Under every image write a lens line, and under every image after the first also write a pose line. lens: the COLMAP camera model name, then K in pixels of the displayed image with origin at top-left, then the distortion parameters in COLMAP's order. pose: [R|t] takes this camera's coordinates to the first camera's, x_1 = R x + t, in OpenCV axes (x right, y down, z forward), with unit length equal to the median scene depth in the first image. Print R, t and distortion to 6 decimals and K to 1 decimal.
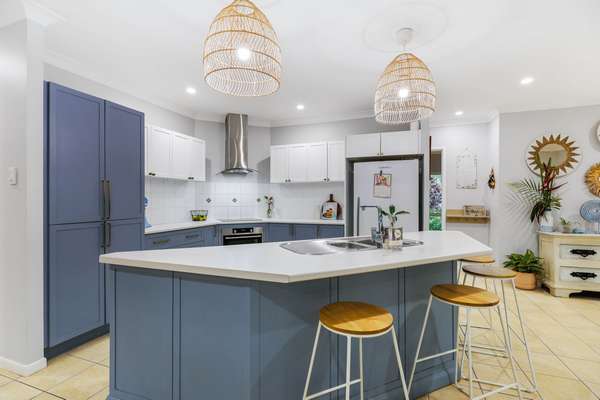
lens RADIAL K [[277.7, 0, 300.0], [0, 277.7, 200.0], [0, 0, 1]] dist [0.000191, 0.000302]
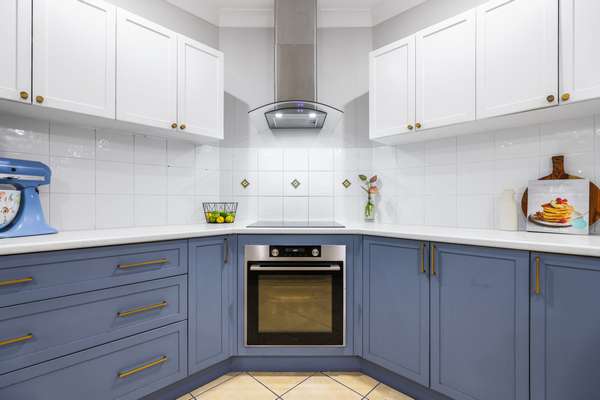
lens RADIAL K [[277.7, 0, 300.0], [0, 277.7, 200.0], [0, 0, 1]] dist [0.000191, 0.000302]
pose [[0.910397, -0.000456, -0.413736, -0.028611], [-0.004033, 0.999942, -0.009975, 0.036908], [0.413717, 0.010750, 0.910342, 0.598704]]
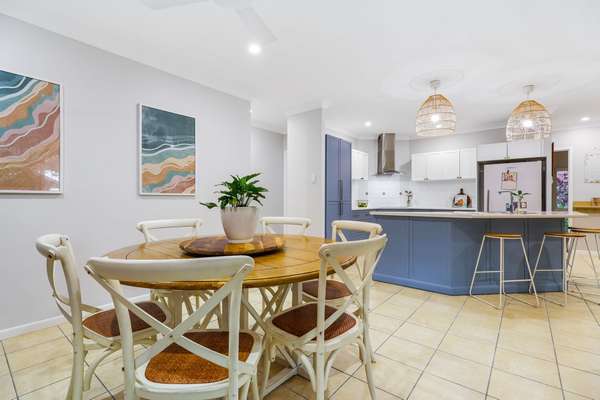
lens RADIAL K [[277.7, 0, 300.0], [0, 277.7, 200.0], [0, 0, 1]] dist [0.000191, 0.000302]
pose [[0.945460, 0.003008, -0.325724, -0.190699], [-0.003569, 0.999993, -0.001125, 0.038718], [0.325718, 0.002226, 0.945464, -0.519679]]
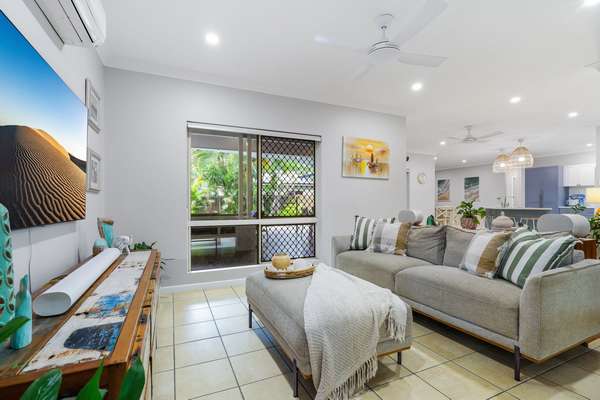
lens RADIAL K [[277.7, 0, 300.0], [0, 277.7, 200.0], [0, 0, 1]] dist [0.000191, 0.000302]
pose [[-0.712692, -0.010141, -0.701404, 2.510549], [-0.000881, 0.999908, -0.013562, 0.063507], [0.701476, -0.009048, -0.712635, 0.919562]]
